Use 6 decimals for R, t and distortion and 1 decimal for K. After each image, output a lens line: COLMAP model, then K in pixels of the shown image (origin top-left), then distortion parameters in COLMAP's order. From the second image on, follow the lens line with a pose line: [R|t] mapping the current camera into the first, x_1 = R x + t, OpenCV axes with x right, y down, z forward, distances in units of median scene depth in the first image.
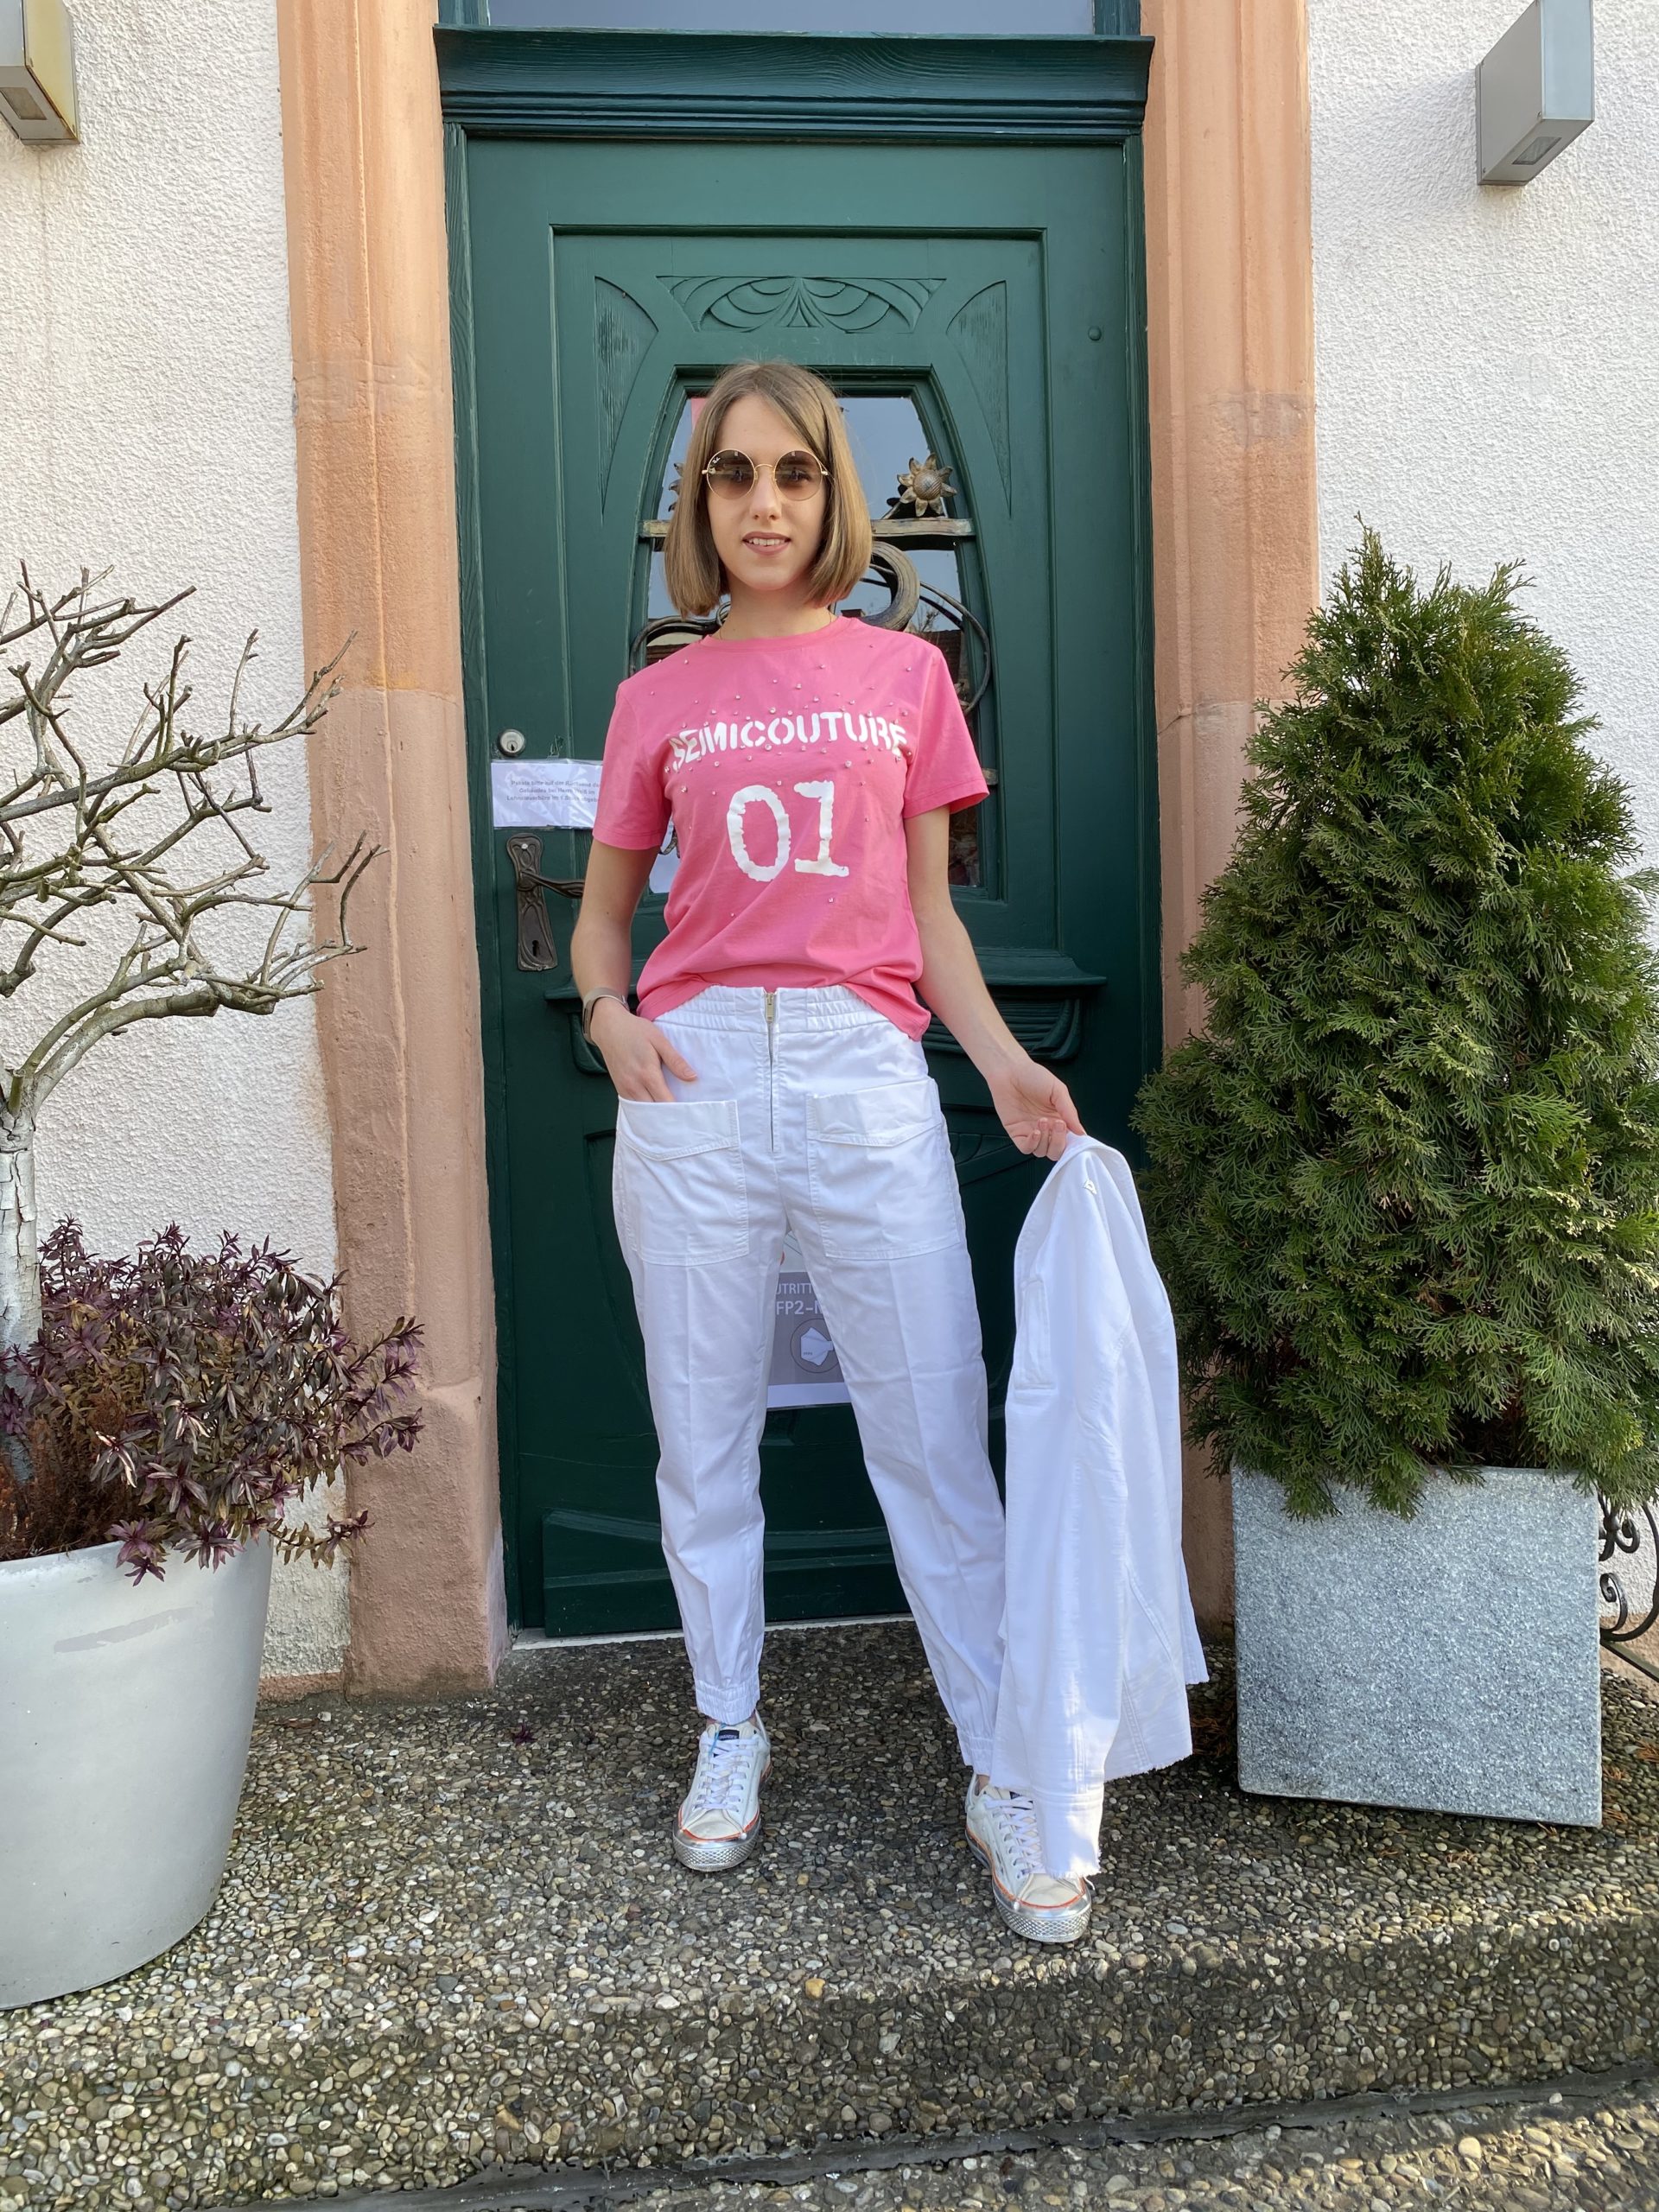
lens RADIAL K [[1617.7, 0, 809.2], [0, 1617.7, 1106.6], [0, 0, 1]] dist [0.010276, -0.007522]
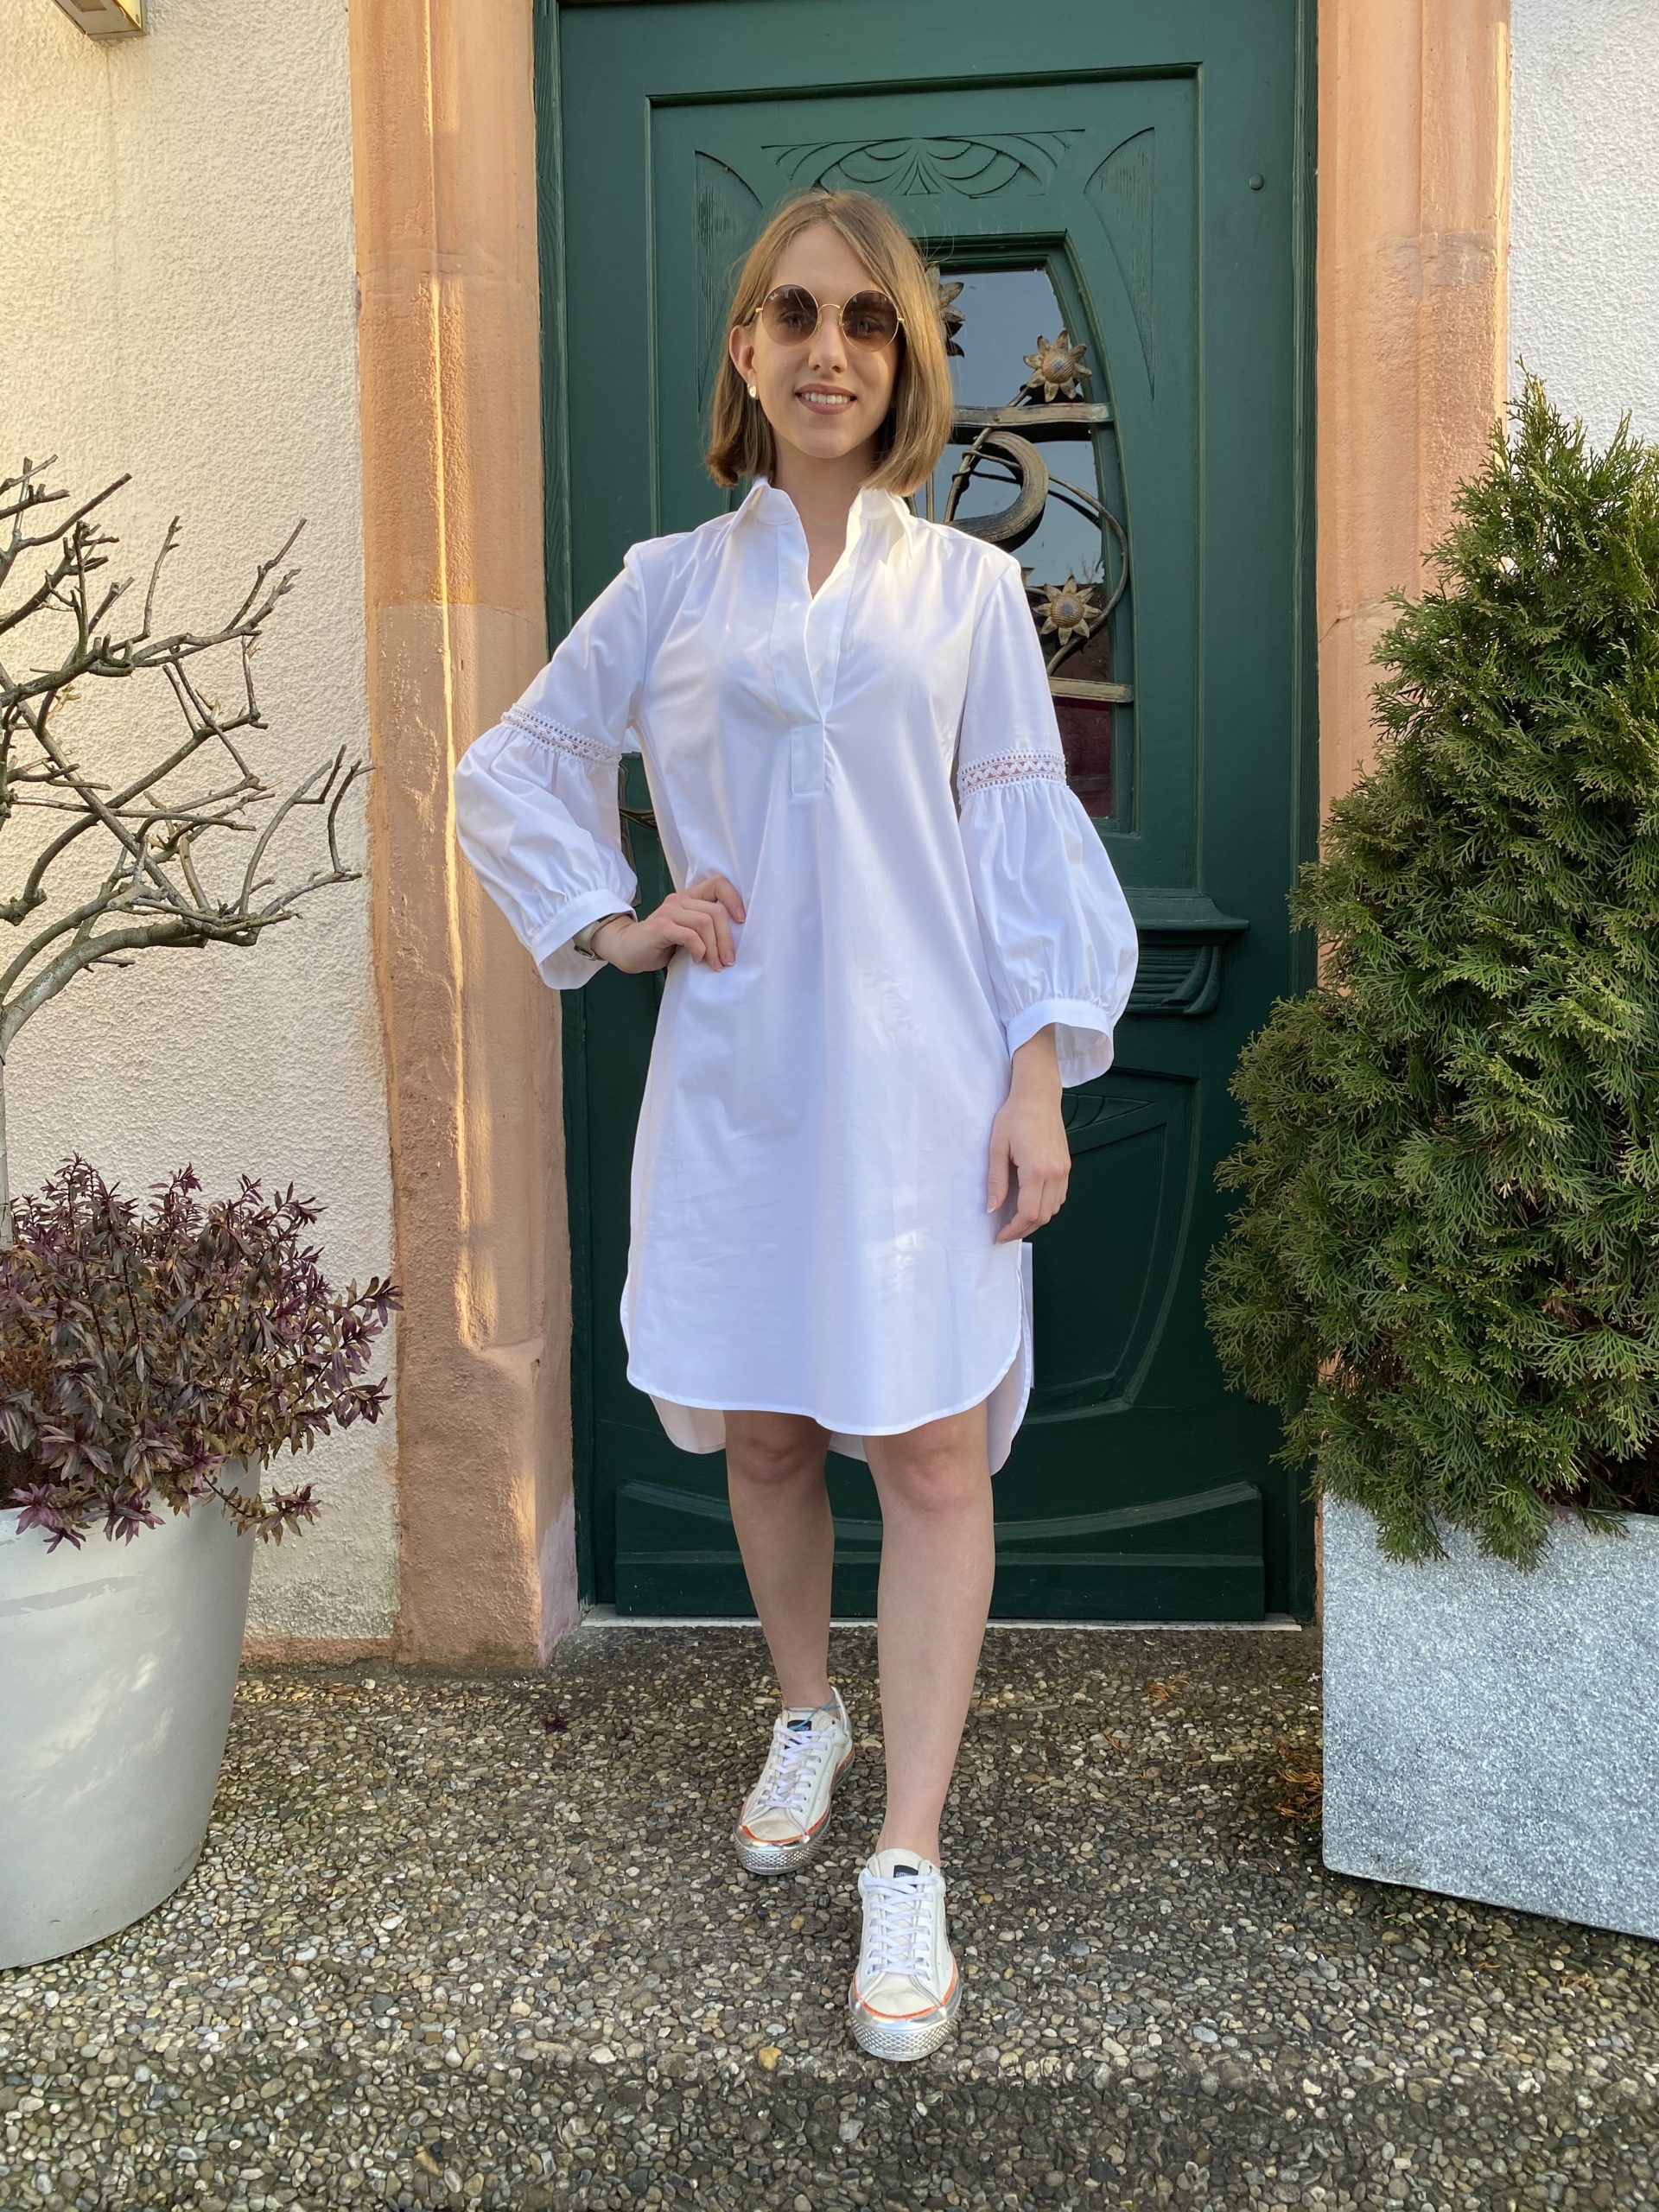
lens RADIAL K [[1617.7, 0, 840.3], [0, 1617.7, 1097.2], [0, 0, 1]] dist [0.010276, -0.007522]
pose [[0.987245, 0.026837, -0.156933, 0.146918], [-0.023305, 0.999433, 0.024305, -0.000658], [0.157496, -0.020337, 0.987310, 0.129462]]
